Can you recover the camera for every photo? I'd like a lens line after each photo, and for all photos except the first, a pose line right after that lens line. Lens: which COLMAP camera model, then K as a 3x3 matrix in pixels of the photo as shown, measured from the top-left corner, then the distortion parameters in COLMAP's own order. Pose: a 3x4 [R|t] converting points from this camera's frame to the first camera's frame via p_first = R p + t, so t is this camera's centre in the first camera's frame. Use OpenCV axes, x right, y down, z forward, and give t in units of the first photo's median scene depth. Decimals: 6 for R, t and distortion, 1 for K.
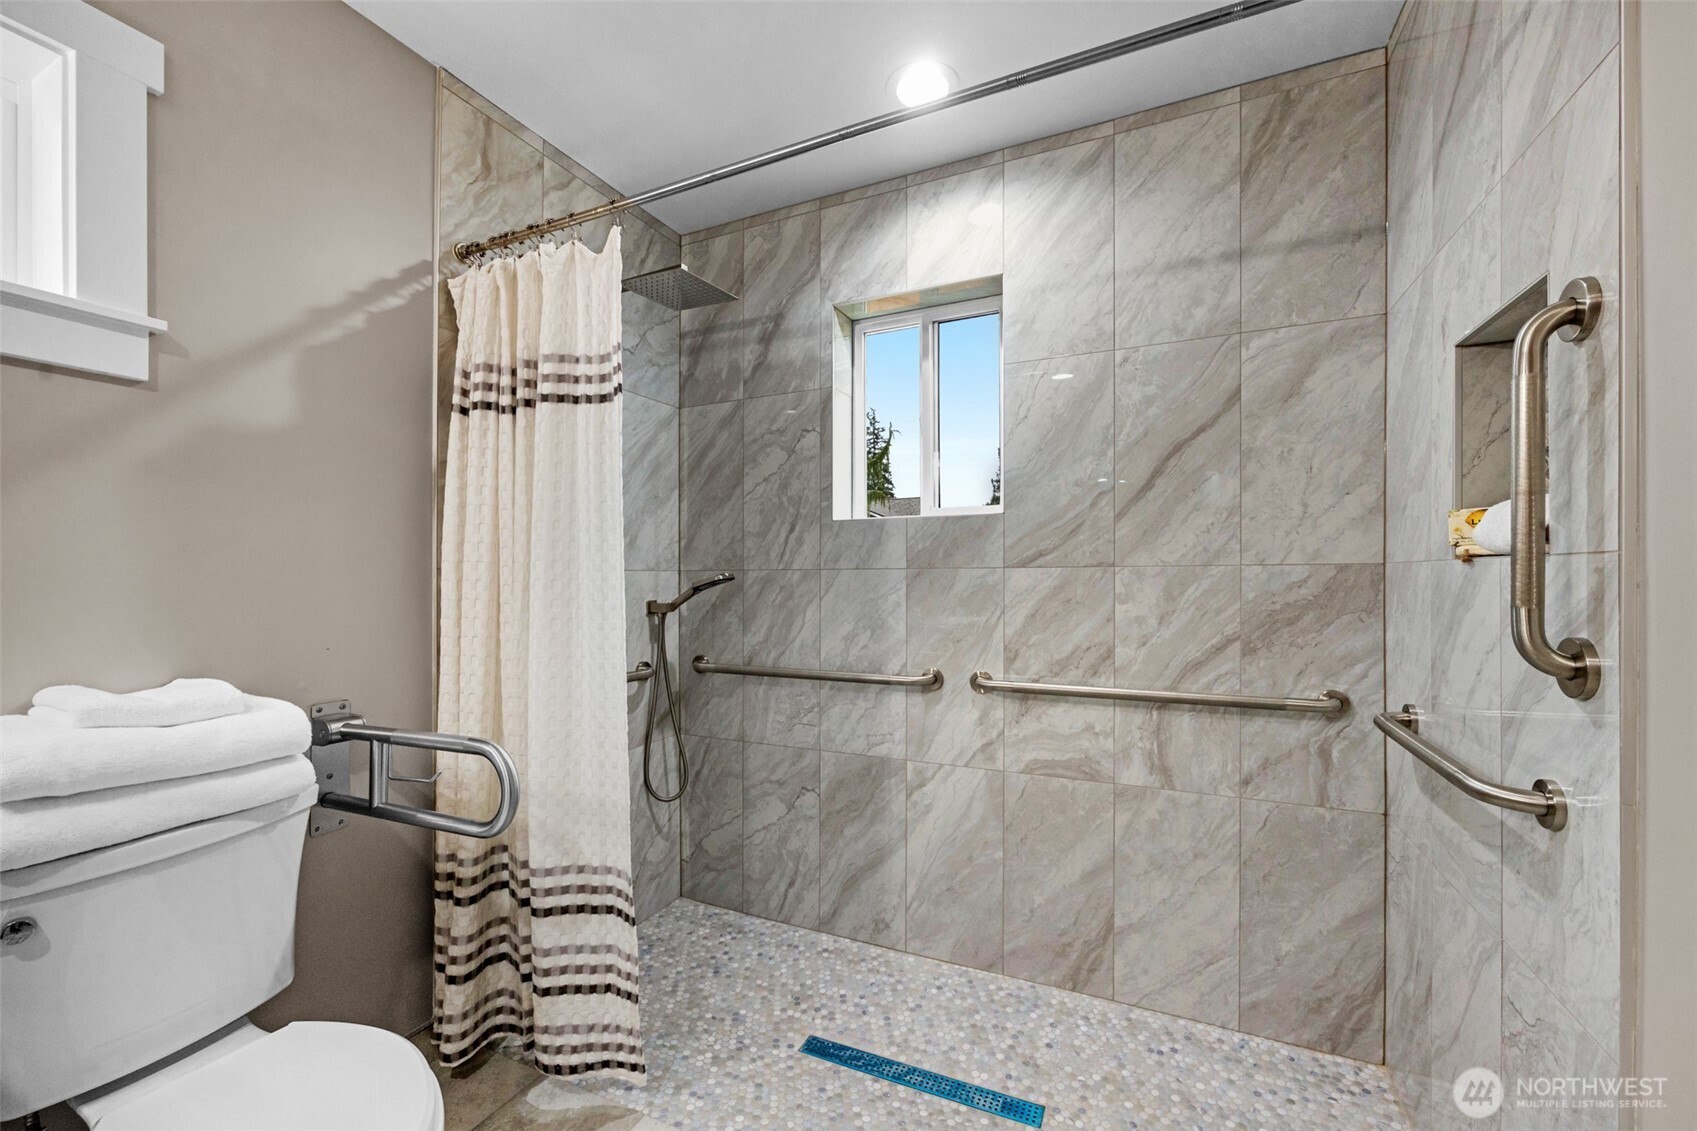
lens RADIAL K [[687.0, 0, 826.6], [0, 687.0, 583.1], [0, 0, 1]] dist [0.002372, -0.001534]
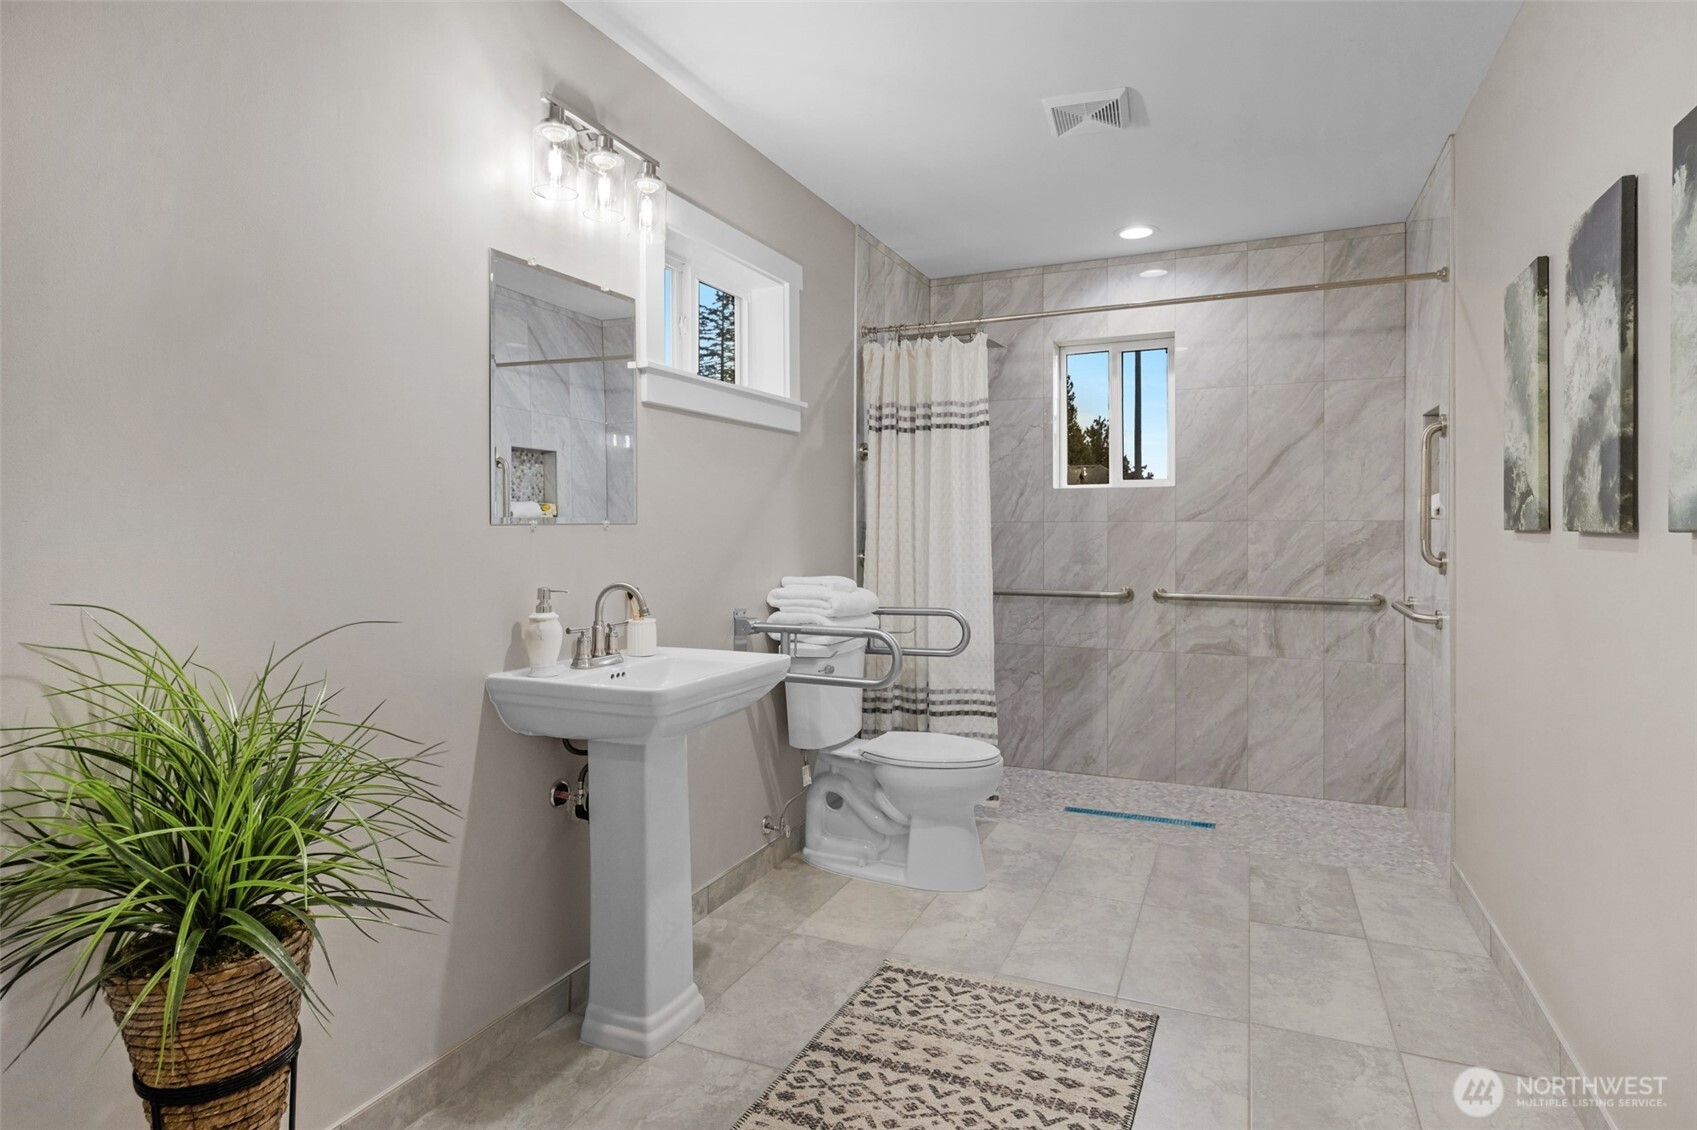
lens RADIAL K [[886.8, 0, 853.2], [0, 886.8, 528.0], [0, 0, 1]] dist [0.003244, -0.001138]
pose [[0.999543, 0.002269, 0.030158, -0.578497], [-0.002093, 0.999981, -0.005854, 0.006574], [-0.030171, 0.005788, 0.999528, -1.069711]]
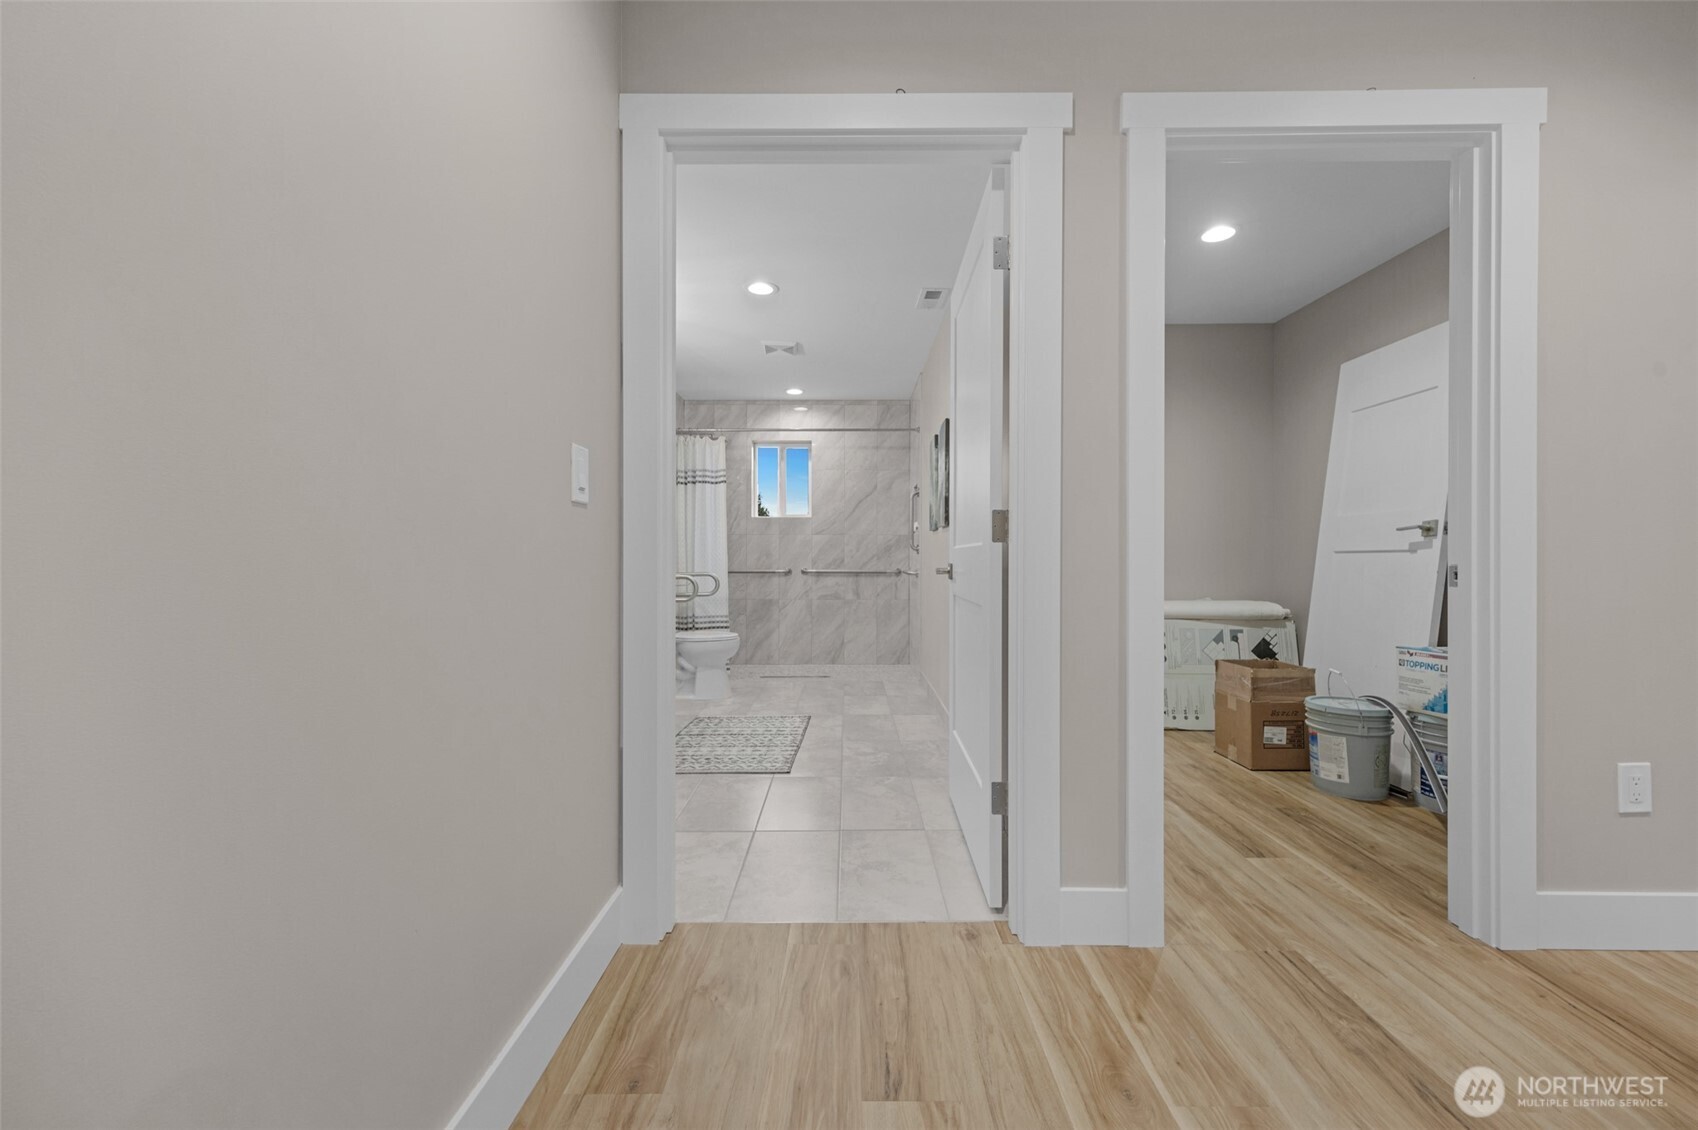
lens RADIAL K [[639.4, 0, 840.3], [0, 639.4, 557.1], [0, 0, 1]] dist [0.000642, 0.000589]
pose [[0.904910, 0.005138, 0.425572, -0.944650], [-0.002559, 0.999975, -0.006631, 0.108290], [-0.425595, 0.004912, 0.904900, -1.849369]]
